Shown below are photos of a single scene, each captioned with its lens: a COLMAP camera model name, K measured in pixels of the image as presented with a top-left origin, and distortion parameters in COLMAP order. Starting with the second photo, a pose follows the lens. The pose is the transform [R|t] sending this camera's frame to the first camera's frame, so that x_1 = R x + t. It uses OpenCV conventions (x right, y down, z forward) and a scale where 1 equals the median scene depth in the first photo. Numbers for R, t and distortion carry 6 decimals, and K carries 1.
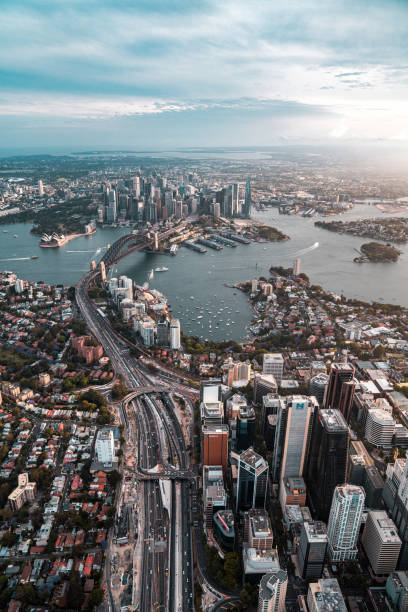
lens RADIAL K [[436.7, 0, 202.6], [0, 436.7, 312.9], [0, 0, 1]] dist [-0.136721, 0.105753]
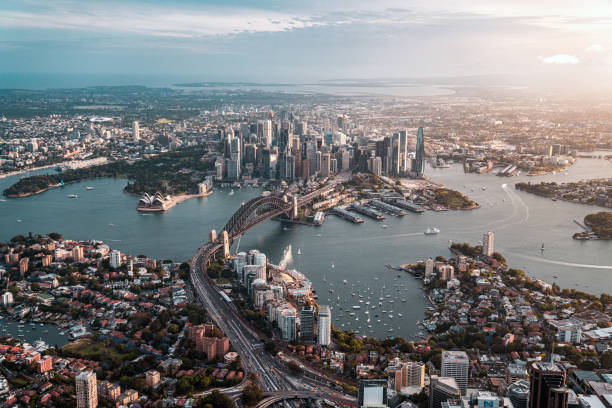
lens RADIAL K [[634.5, 0, 304.6], [0, 634.5, 203.9], [0, 0, 1]] dist [-0.010052, 0.223915]
pose [[0.996942, 0.016902, -0.076296, -0.011505], [-0.029789, 0.984806, -0.171081, 0.022370], [0.072245, 0.172831, 0.982298, -0.094838]]
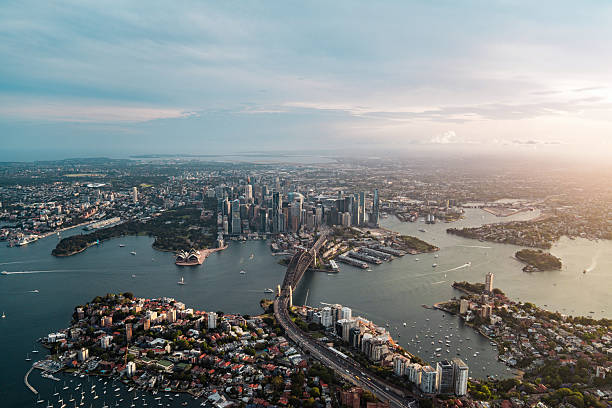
lens RADIAL K [[446.2, 0, 308.4], [0, 446.2, 203.6], [0, 0, 1]] dist [-0.134708, 0.105902]
pose [[0.991703, -0.012555, 0.127938, -0.343219], [0.043780, 0.968713, -0.244290, -0.064833], [-0.120868, 0.247865, 0.961225, 0.092155]]
